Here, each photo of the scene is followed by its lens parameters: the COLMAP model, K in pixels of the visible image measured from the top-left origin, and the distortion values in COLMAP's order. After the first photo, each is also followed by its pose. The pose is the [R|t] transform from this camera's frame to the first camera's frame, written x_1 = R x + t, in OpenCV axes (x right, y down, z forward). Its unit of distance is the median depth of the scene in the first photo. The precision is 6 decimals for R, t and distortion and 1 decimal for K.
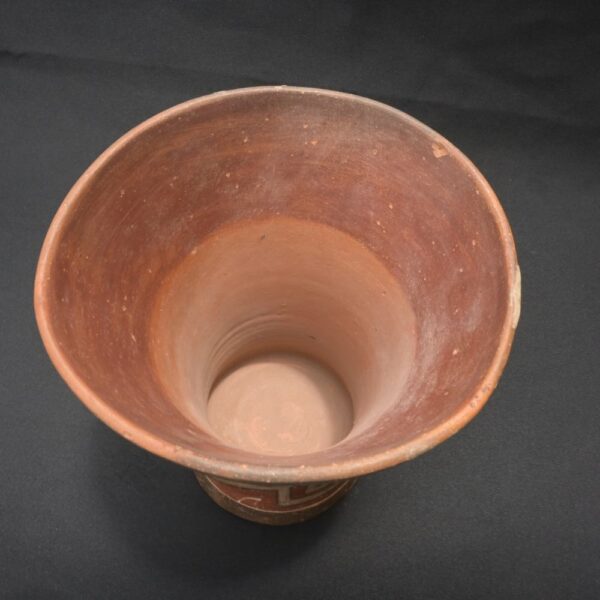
lens RADIAL K [[616.0, 0, 302.7], [0, 616.0, 300.2], [0, 0, 1]] dist [-0.006672, 0.000000]
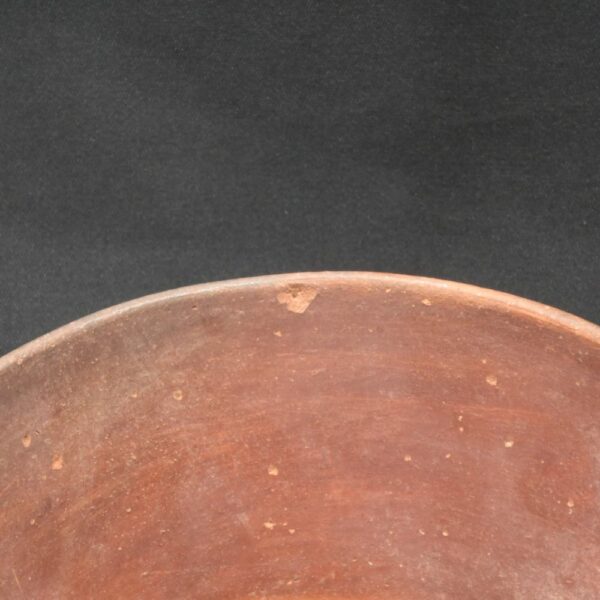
lens RADIAL K [[1956.1, 0, 299.8], [0, 1956.1, 299.6], [0, 0, 1]] dist [0.034117, 0.000000]
pose [[0.622375, -0.508430, 0.595103, -0.640626], [0.711965, 0.683618, -0.160539, 0.002949], [-0.325201, 0.523608, 0.787451, -0.185464]]
